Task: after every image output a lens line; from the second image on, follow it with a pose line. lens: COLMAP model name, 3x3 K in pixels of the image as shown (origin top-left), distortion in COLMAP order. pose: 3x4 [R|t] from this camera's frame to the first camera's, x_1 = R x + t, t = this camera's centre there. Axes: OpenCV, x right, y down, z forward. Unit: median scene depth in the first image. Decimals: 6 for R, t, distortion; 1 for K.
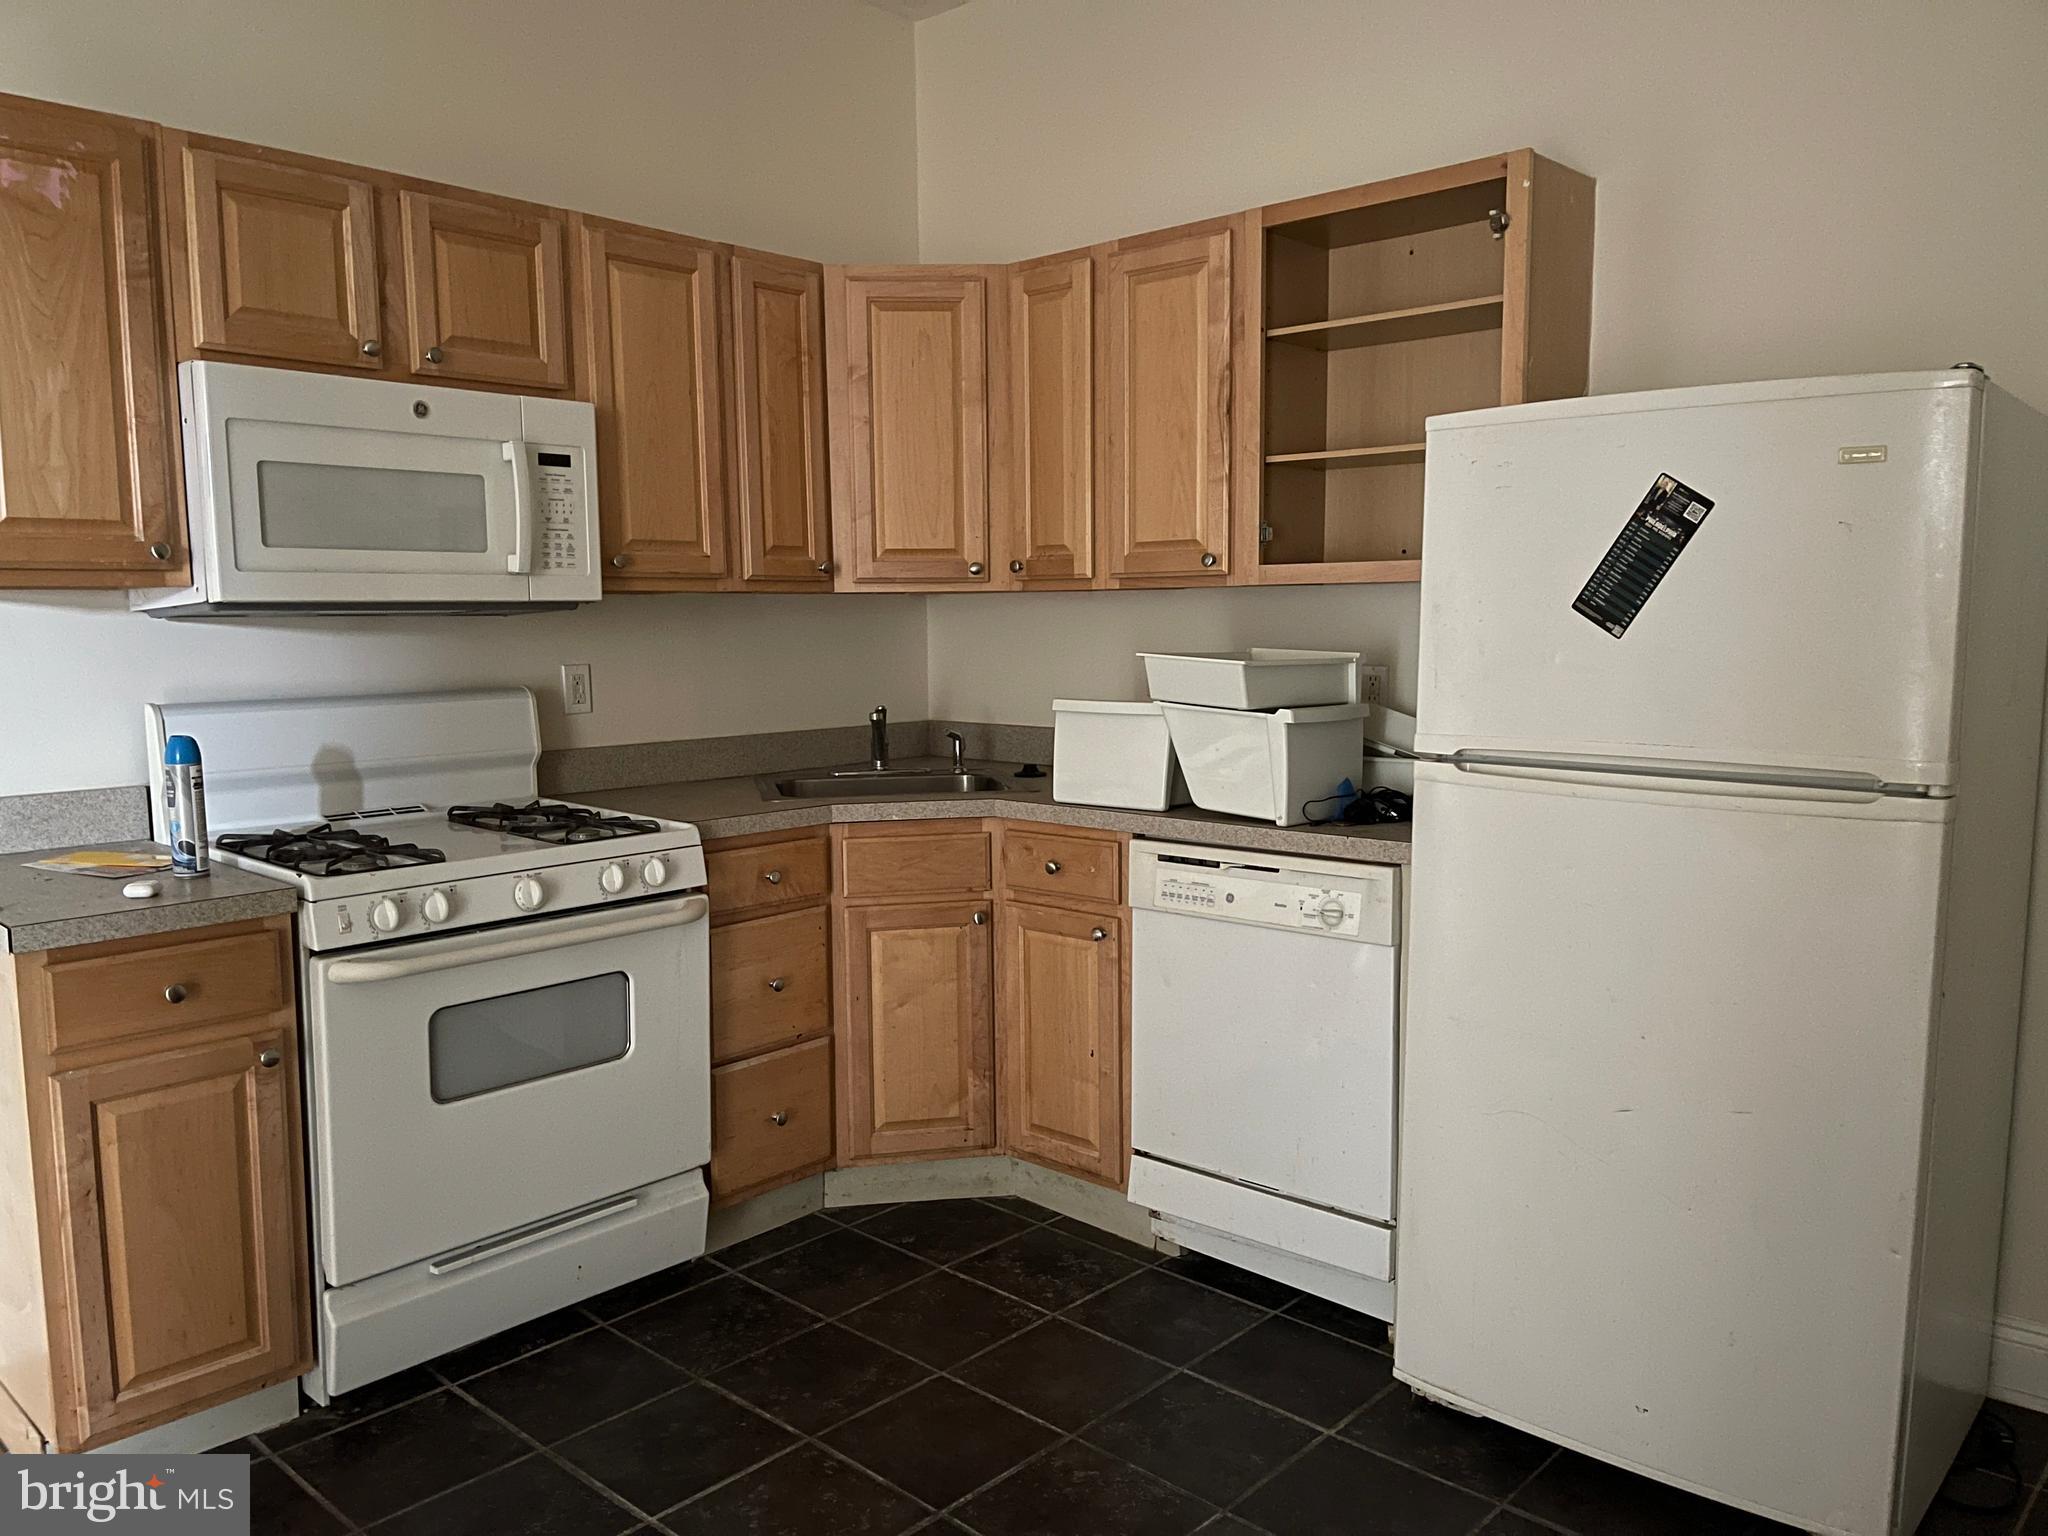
lens RADIAL K [[1530.7, 0, 1018.6], [0, 1530.7, 790.4], [0, 0, 1]] dist [0.031723, -0.044005]
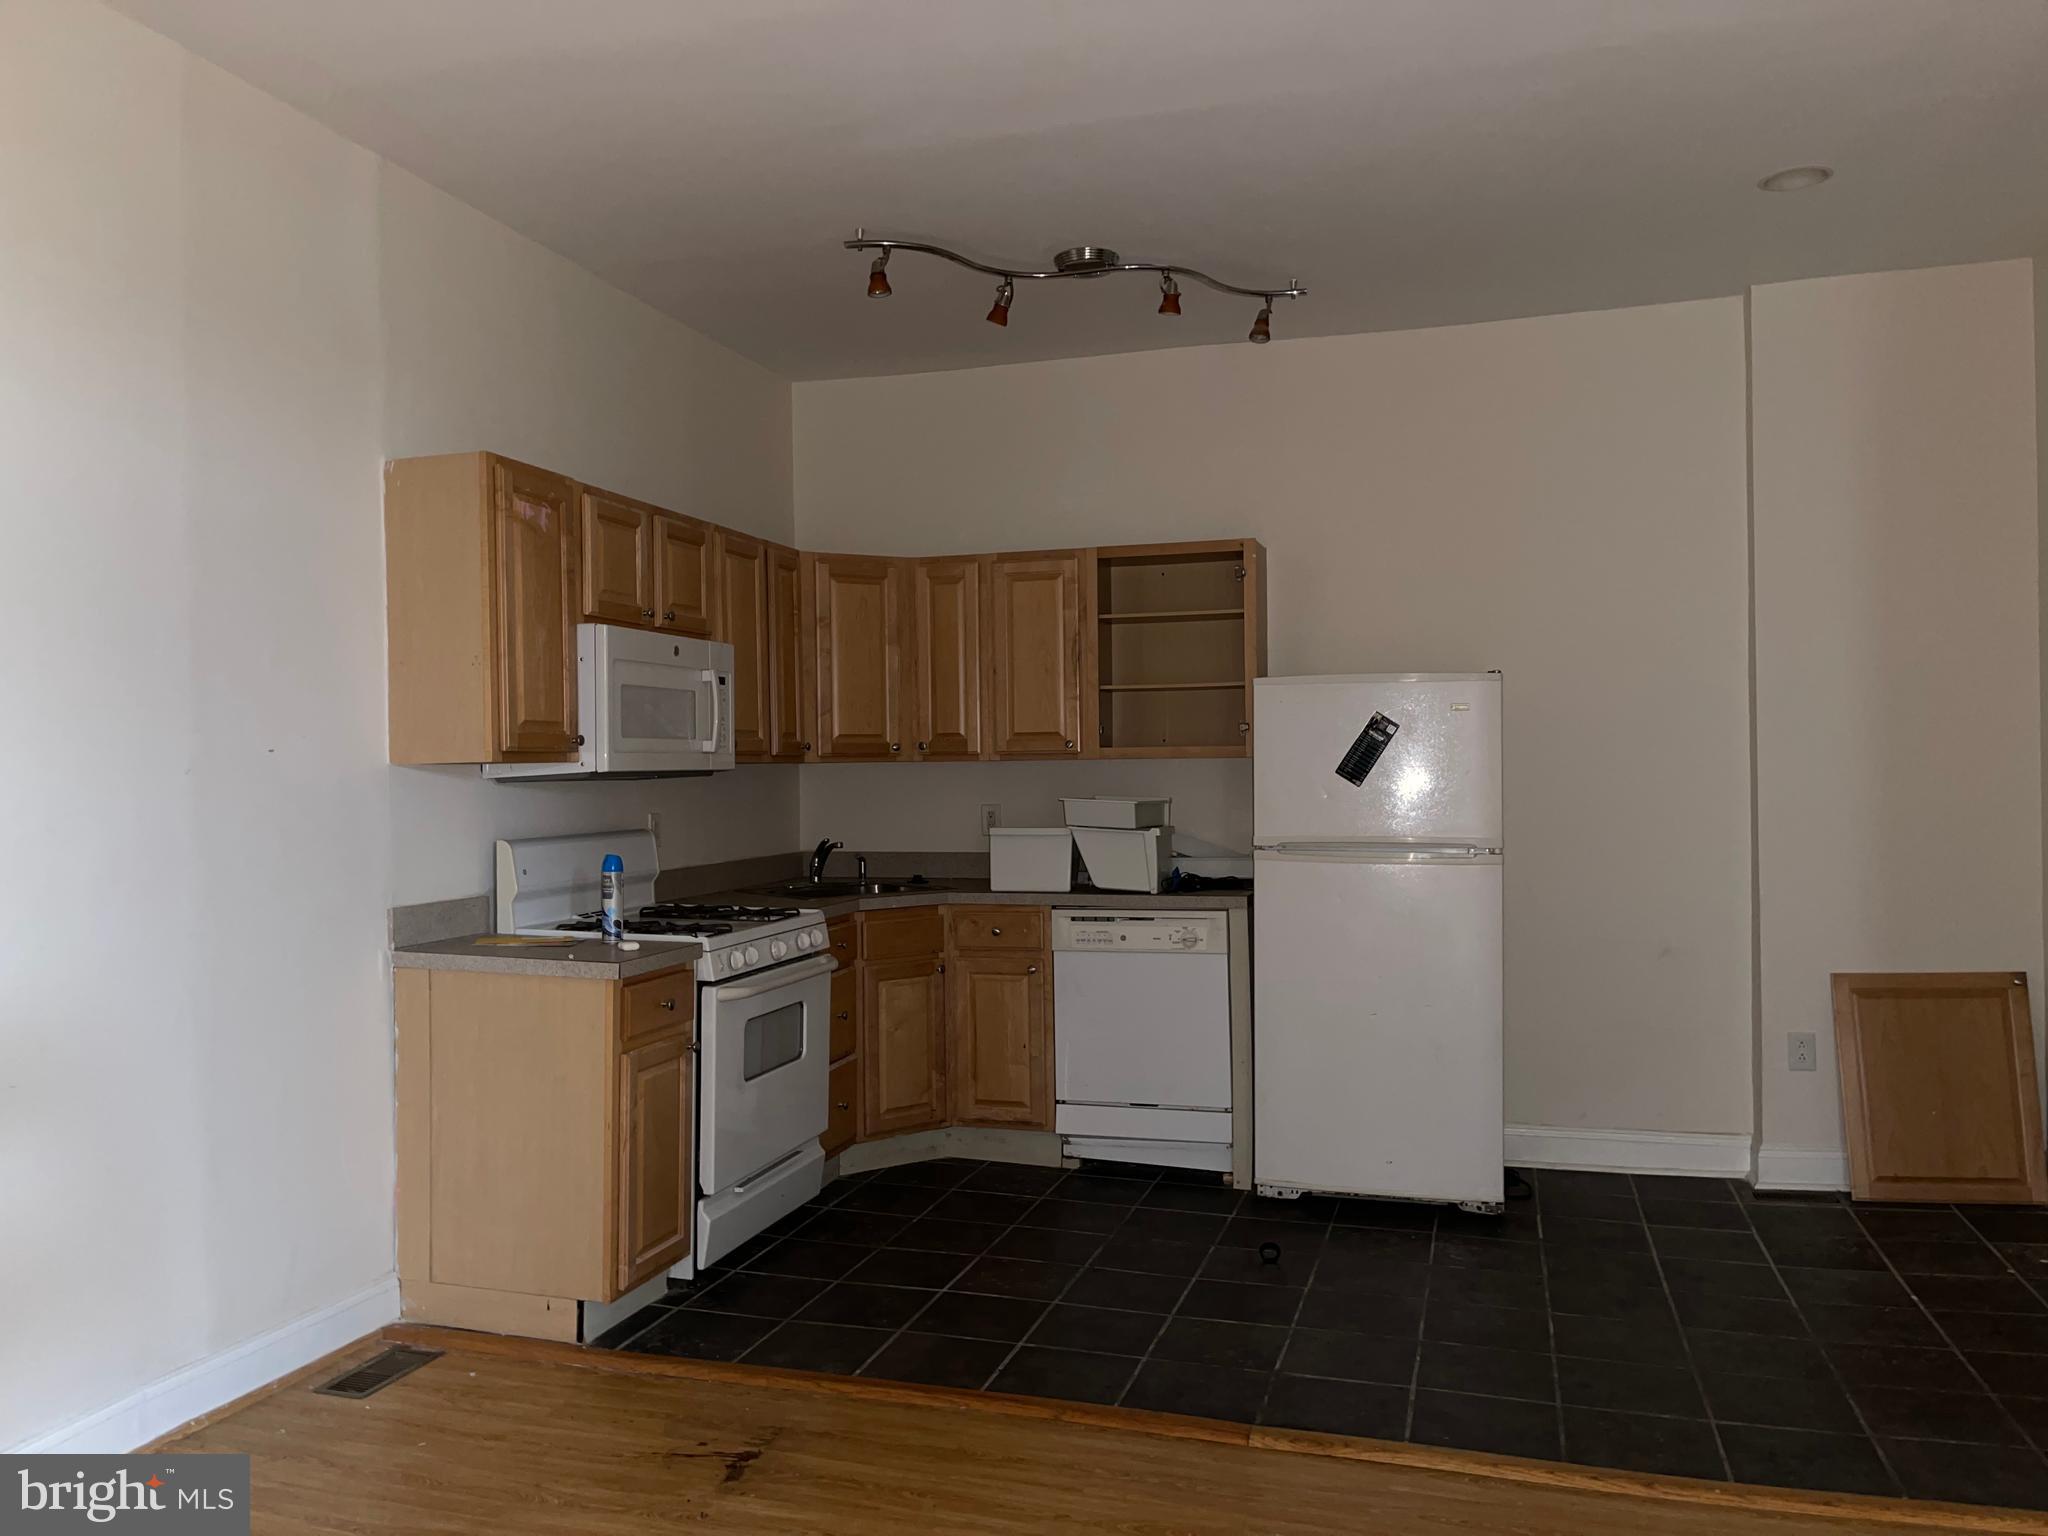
lens RADIAL K [[1530.7, 0, 1027.2], [0, 1530.7, 757.1], [0, 0, 1]] dist [0.031723, -0.044005]
pose [[0.900024, 0.001377, 0.435838, -0.692320], [0.054643, 0.991748, -0.115973, 0.059984], [-0.432402, 0.128194, 0.892522, -0.513364]]
